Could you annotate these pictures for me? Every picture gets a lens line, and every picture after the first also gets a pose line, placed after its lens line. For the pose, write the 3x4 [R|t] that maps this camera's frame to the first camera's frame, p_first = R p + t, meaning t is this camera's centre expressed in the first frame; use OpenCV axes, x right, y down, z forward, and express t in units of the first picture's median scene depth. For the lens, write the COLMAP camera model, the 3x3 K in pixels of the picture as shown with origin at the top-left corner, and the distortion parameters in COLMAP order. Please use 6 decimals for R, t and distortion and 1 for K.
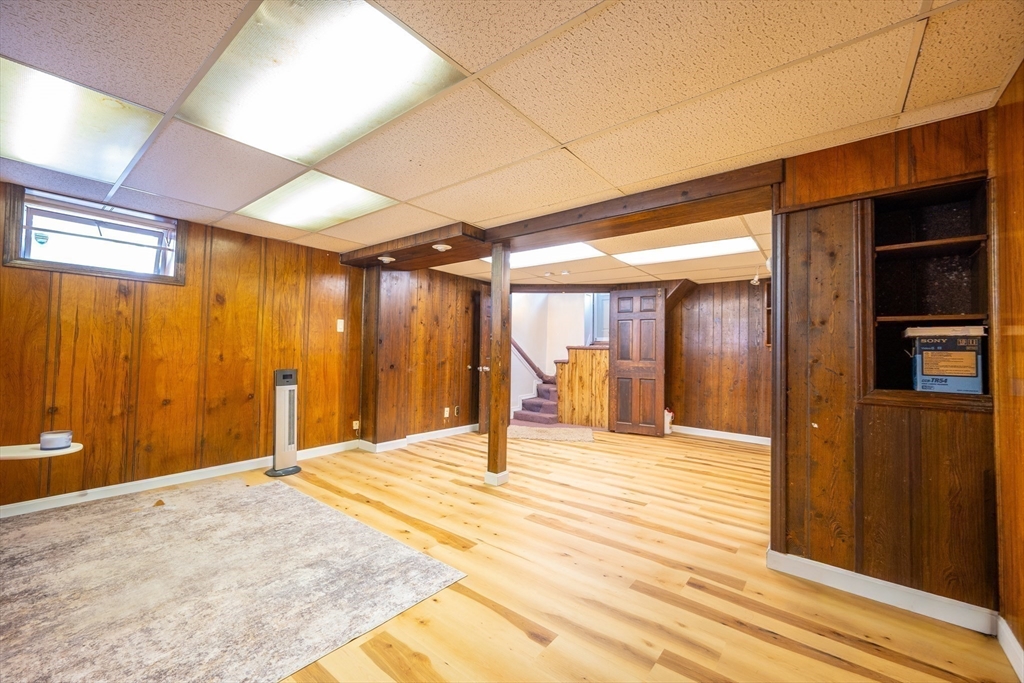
lens RADIAL K [[407.9, 0, 512.9], [0, 407.9, 340.6], [0, 0, 1]] dist [0.001568, 0.000070]
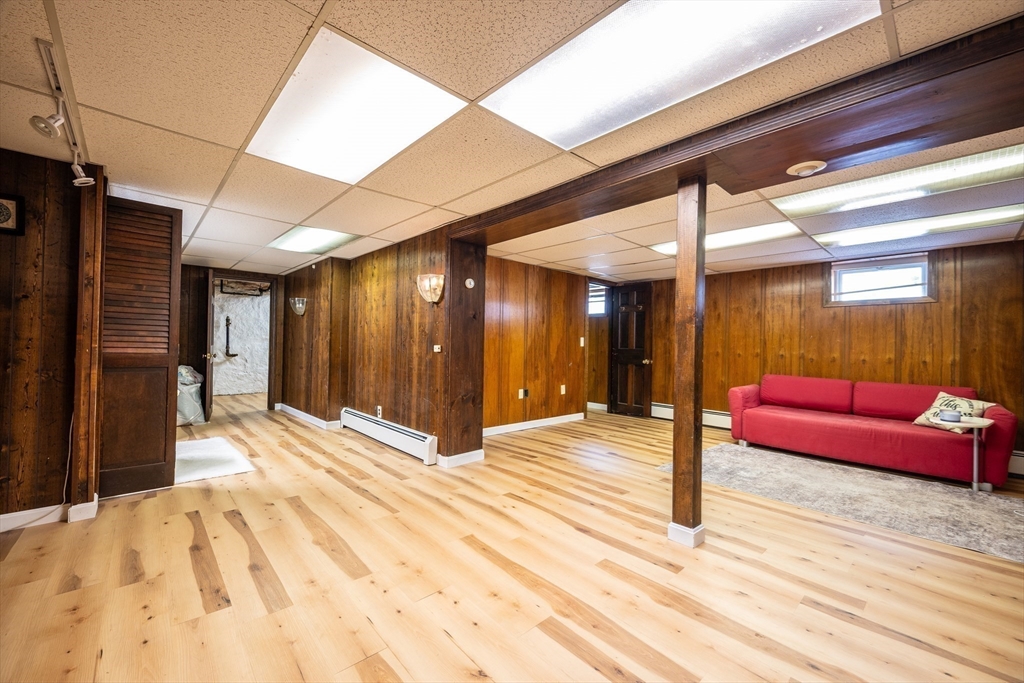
lens RADIAL K [[407.9, 0, 509.3], [0, 407.9, 344.2], [0, 0, 1]] dist [0.001568, 0.000070]
pose [[-0.986441, -0.036546, 0.159998, 0.184026], [-0.042074, 0.998624, -0.031298, 0.075326], [-0.158634, -0.037606, -0.986621, 2.109492]]
